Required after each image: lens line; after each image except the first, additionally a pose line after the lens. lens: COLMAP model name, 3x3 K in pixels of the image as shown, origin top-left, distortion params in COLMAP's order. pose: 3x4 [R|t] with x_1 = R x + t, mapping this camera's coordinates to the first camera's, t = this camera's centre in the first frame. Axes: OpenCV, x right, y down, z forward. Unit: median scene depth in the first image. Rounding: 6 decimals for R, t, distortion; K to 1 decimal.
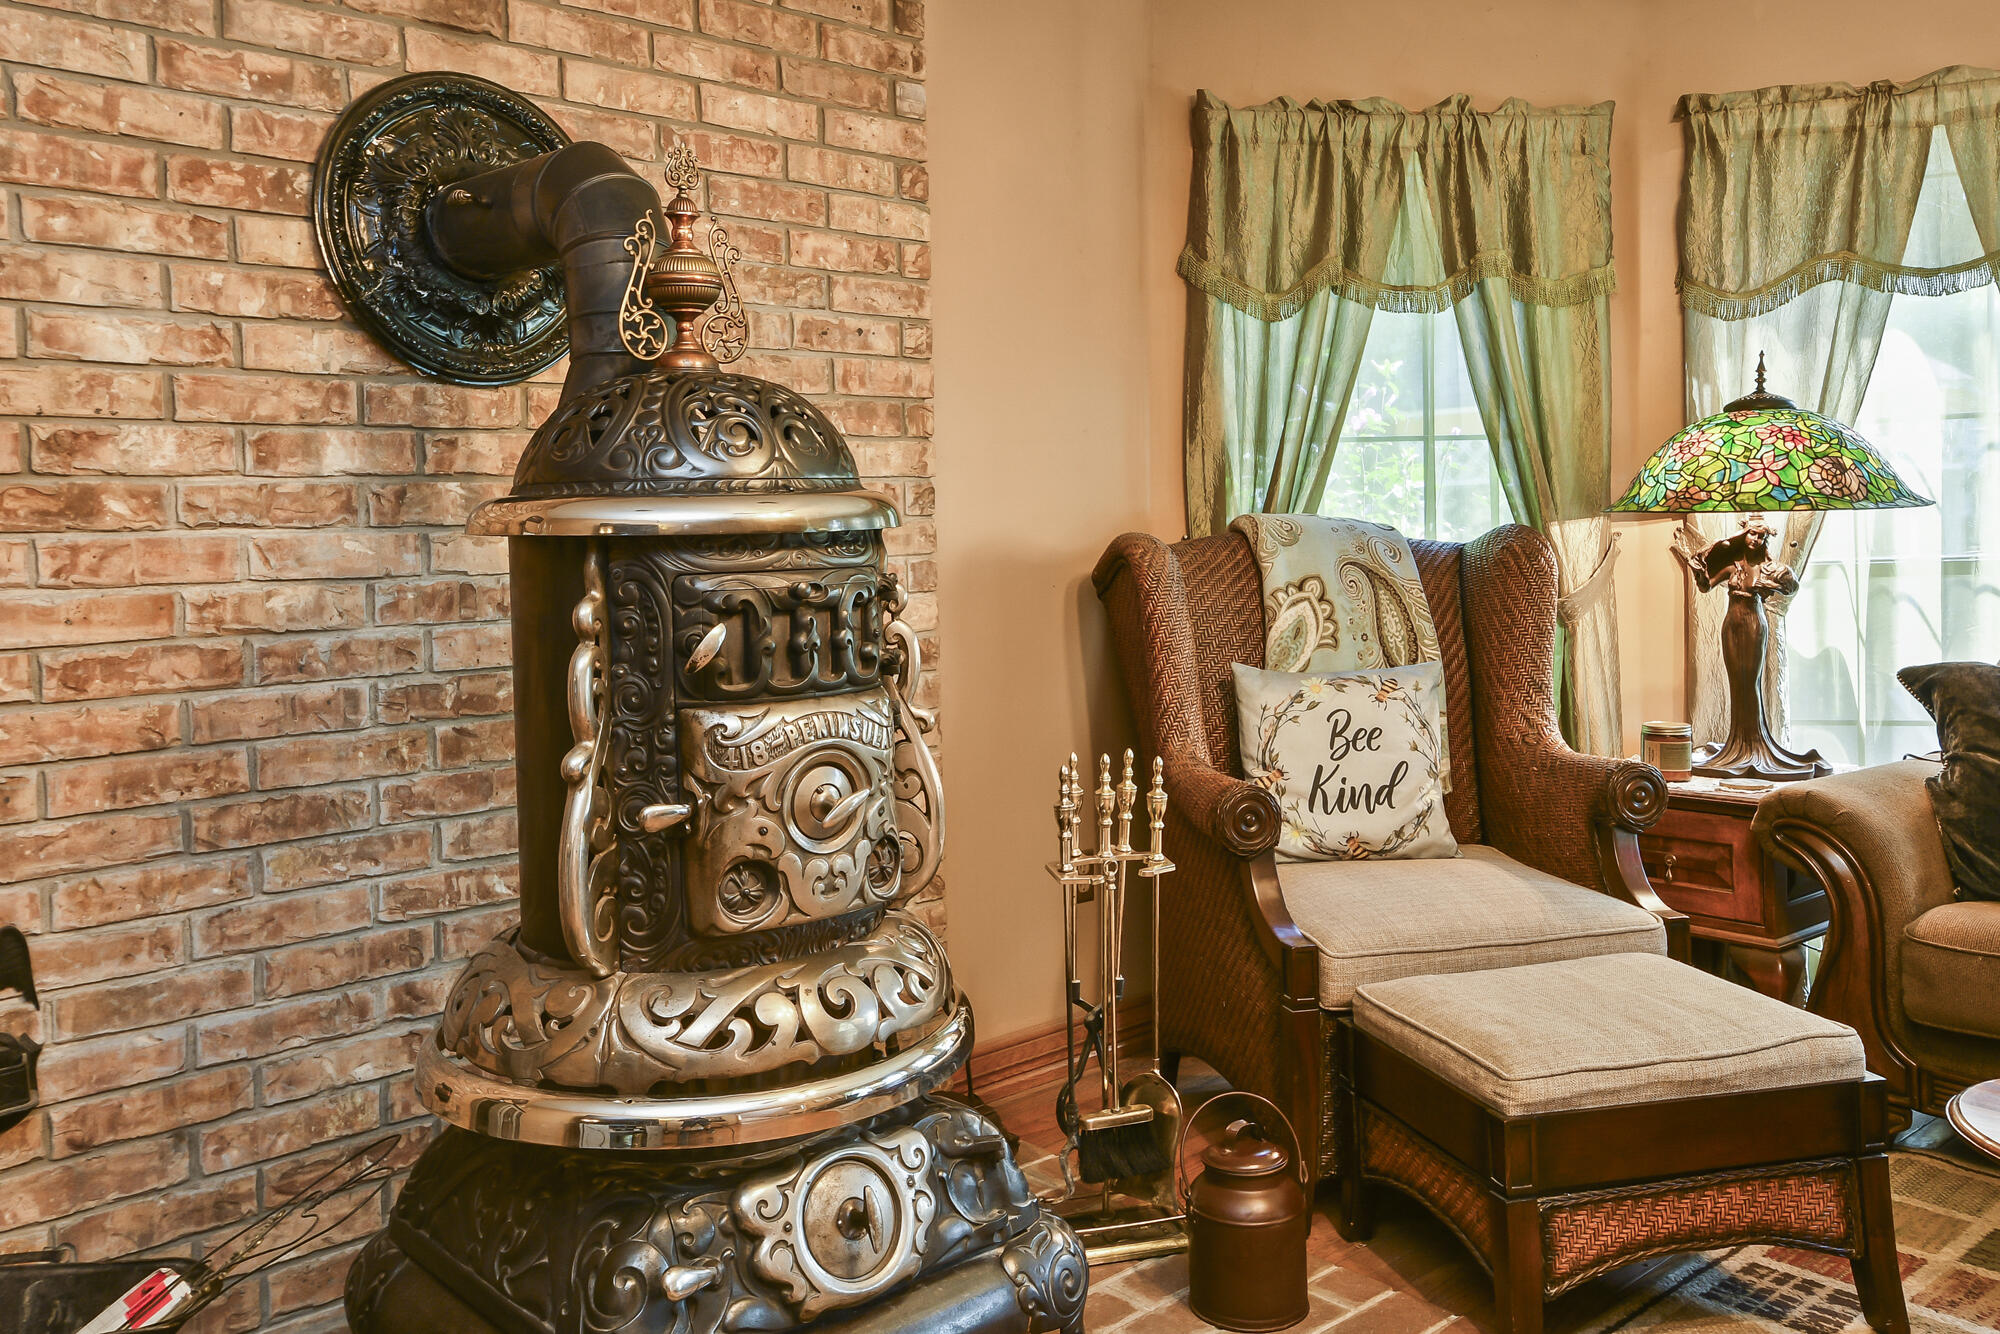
lens RADIAL K [[1581.0, 0, 1102.5], [0, 1581.0, 587.6], [0, 0, 1]] dist [0.049162, 0.010977]
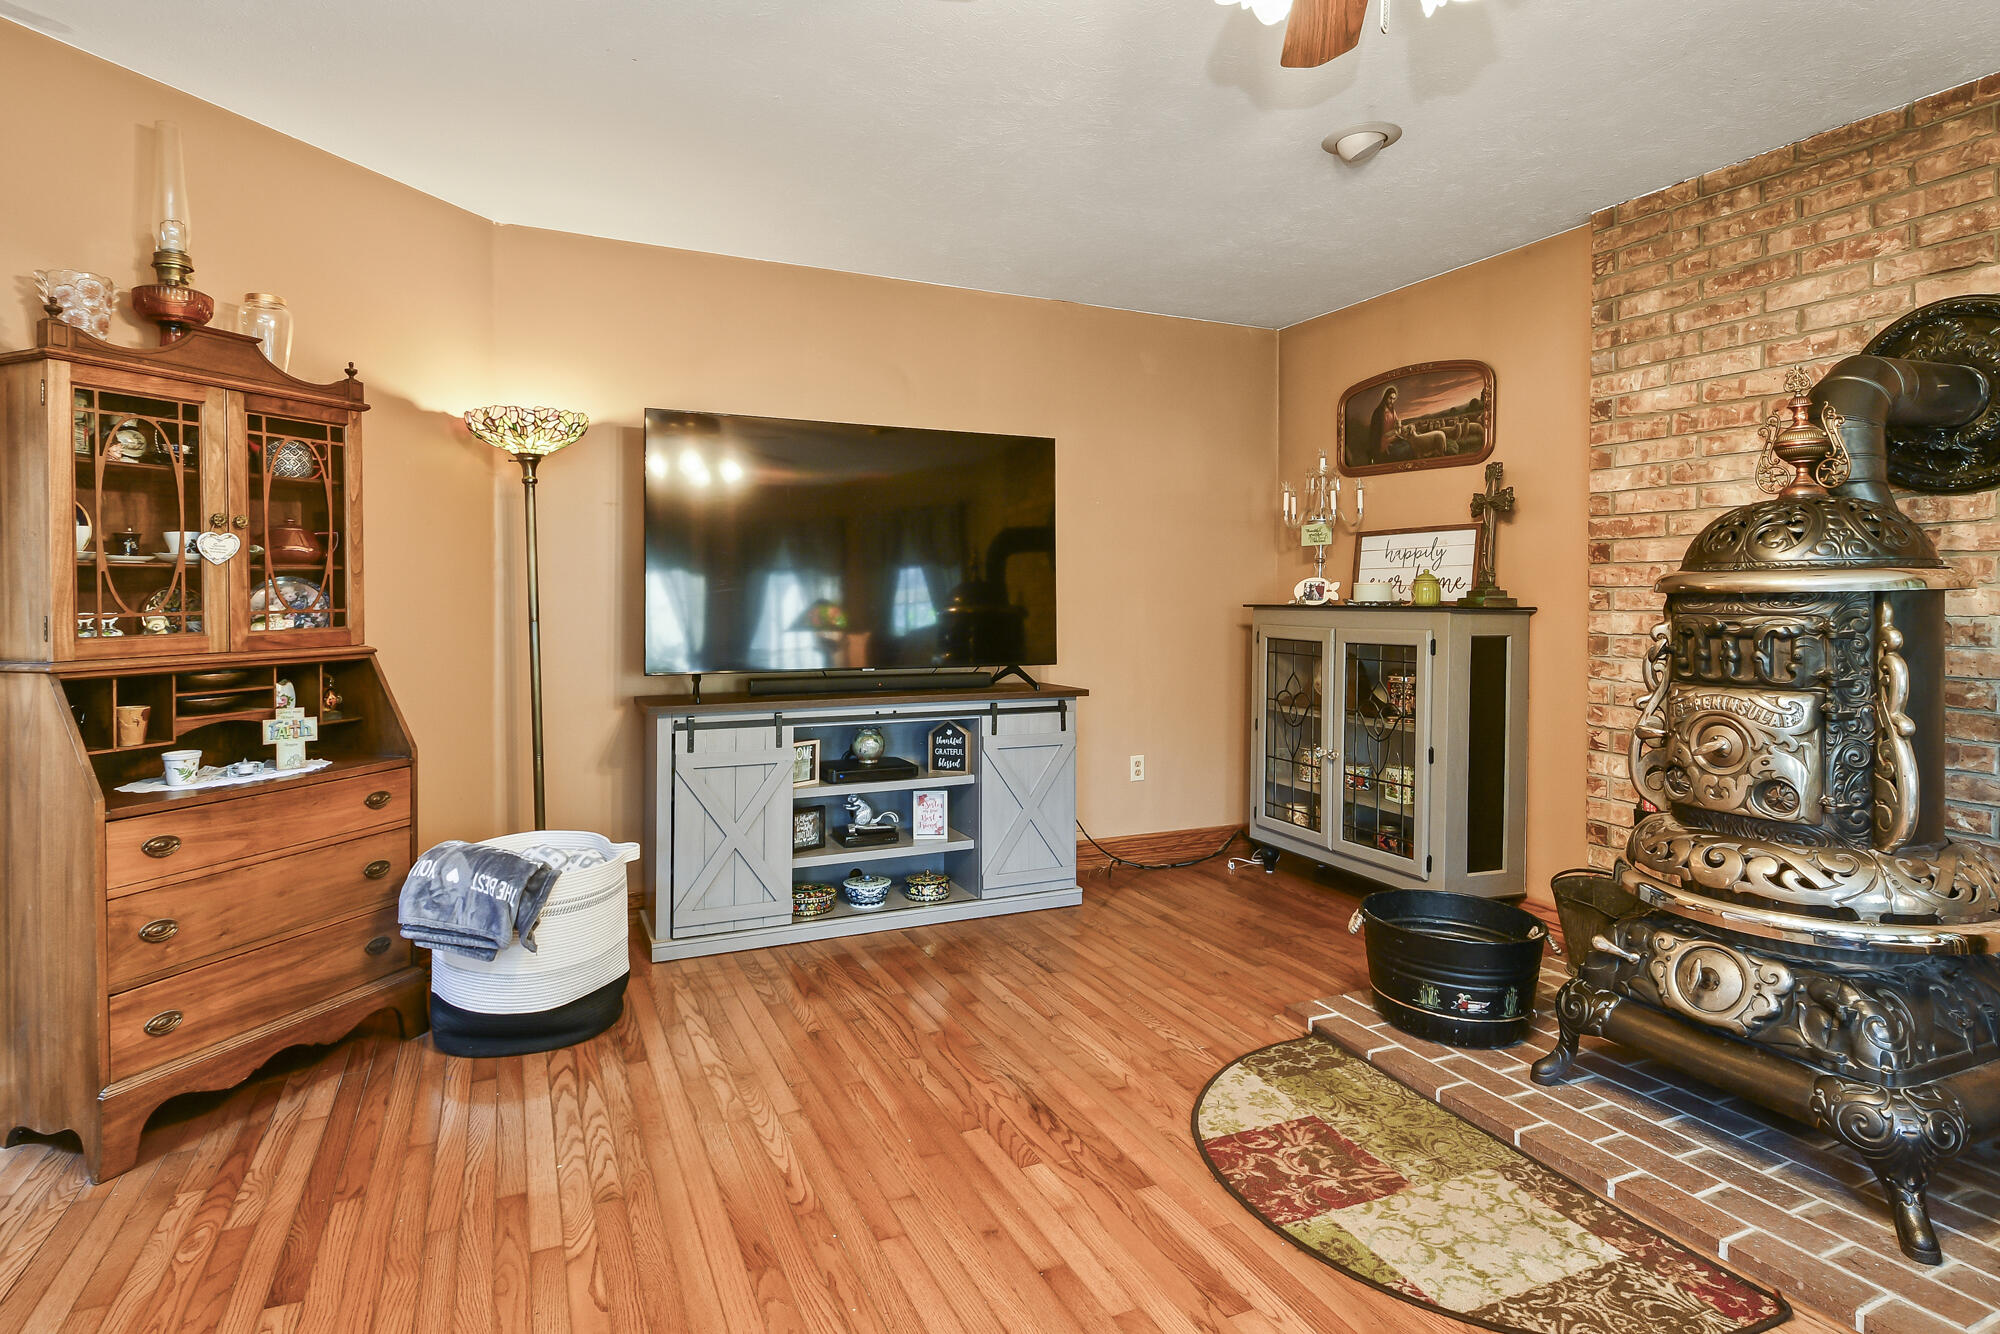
lens RADIAL K [[1006.6, 0, 932.2], [0, 1006.6, 591.5], [0, 0, 1]] dist [0.009592, -0.009429]
pose [[-0.345931, 0.022936, -0.937980, 0.945779], [-0.031317, 0.998862, 0.035974, -0.039515], [0.937737, 0.041819, -0.344819, 0.446375]]
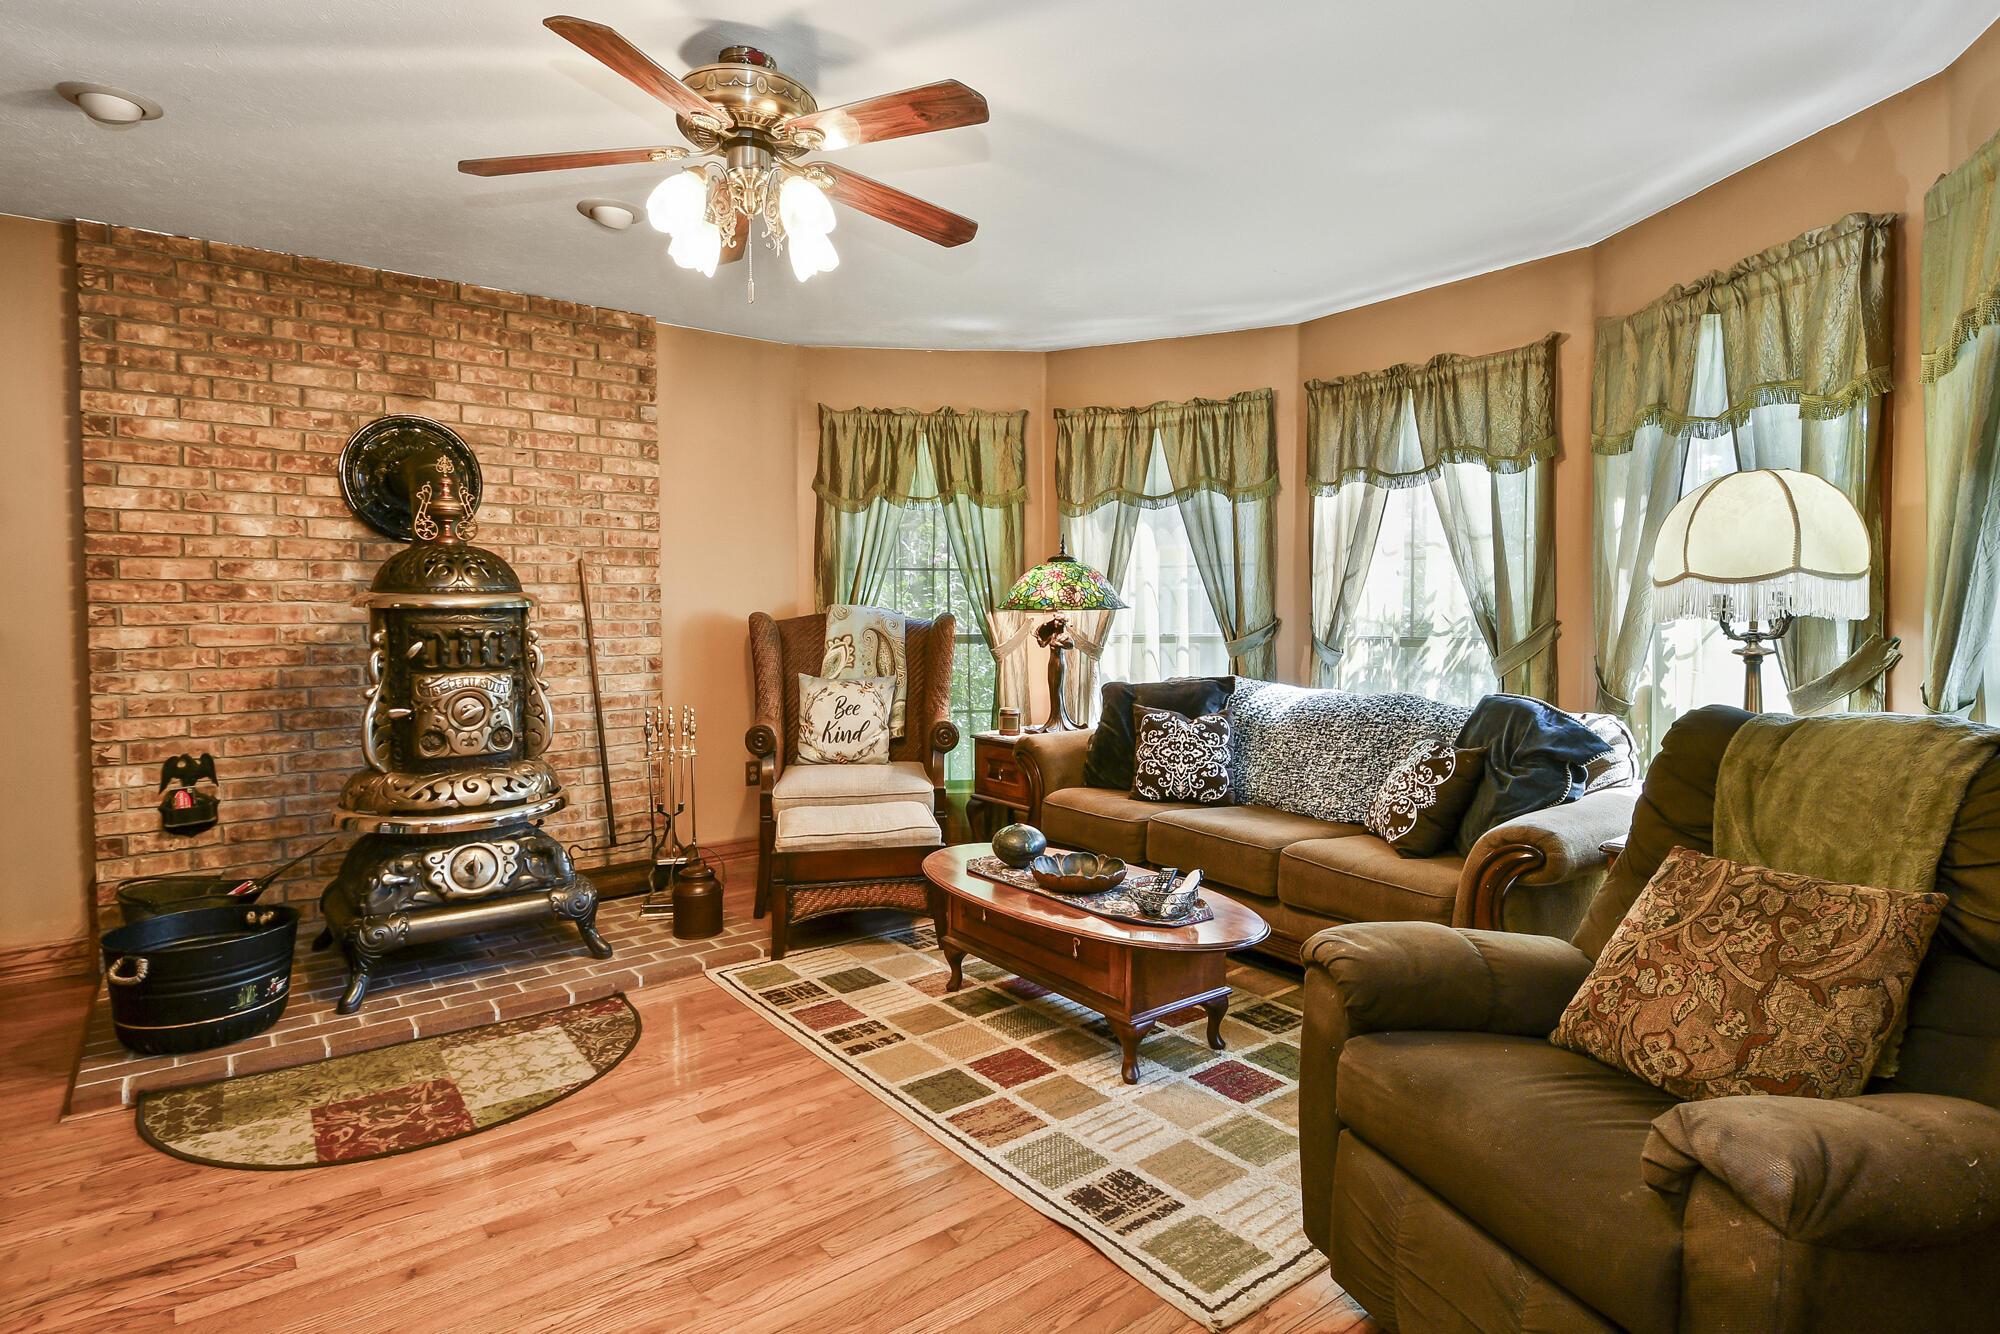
lens RADIAL K [[1006.6, 0, 1061.1], [0, 1006.6, 653.7], [0, 0, 1]] dist [0.009592, -0.009429]
pose [[0.997950, 0.026224, -0.058381, 0.722269], [-0.025784, 0.999633, 0.008266, 0.000188], [0.058576, -0.006744, 0.998260, -0.490557]]
